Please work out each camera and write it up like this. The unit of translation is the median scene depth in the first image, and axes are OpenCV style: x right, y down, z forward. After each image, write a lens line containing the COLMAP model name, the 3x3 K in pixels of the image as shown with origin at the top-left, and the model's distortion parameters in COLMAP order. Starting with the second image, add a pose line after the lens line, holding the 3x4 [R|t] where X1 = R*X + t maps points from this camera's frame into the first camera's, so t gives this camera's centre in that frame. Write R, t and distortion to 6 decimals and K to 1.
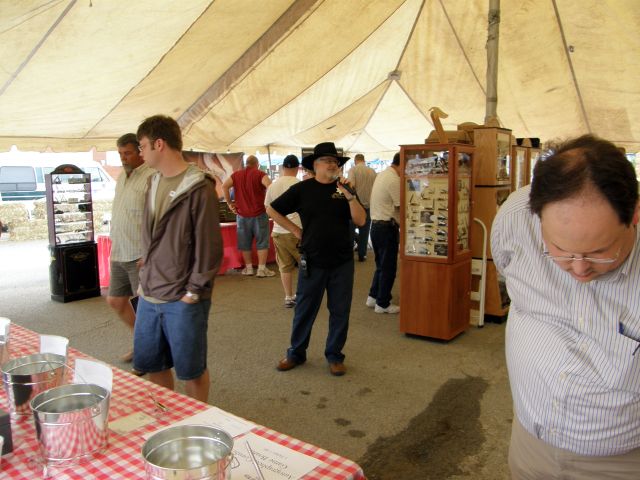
lens RADIAL K [[549.8, 0, 320.0], [0, 549.8, 240.0], [0, 0, 1]] dist [-0.179022, 0.184820]
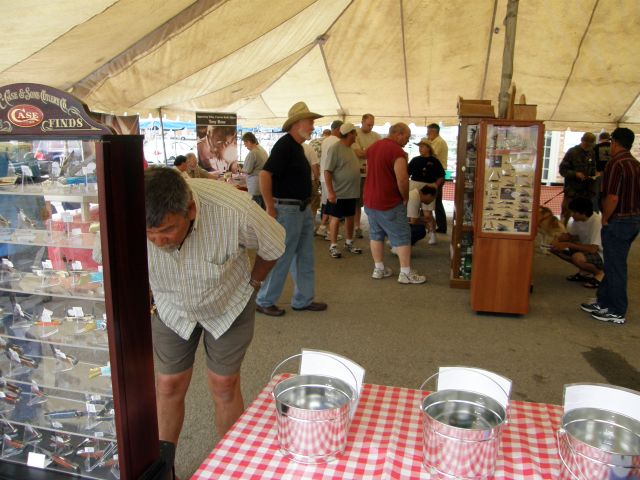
lens RADIAL K [[549.8, 0, 320.0], [0, 549.8, 240.0], [0, 0, 1]] dist [-0.179022, 0.184820]
pose [[0.920658, -0.044870, 0.387782, -0.292009], [0.021430, 0.997683, 0.064563, -0.016568], [-0.389781, -0.051131, 0.919487, 0.132114]]
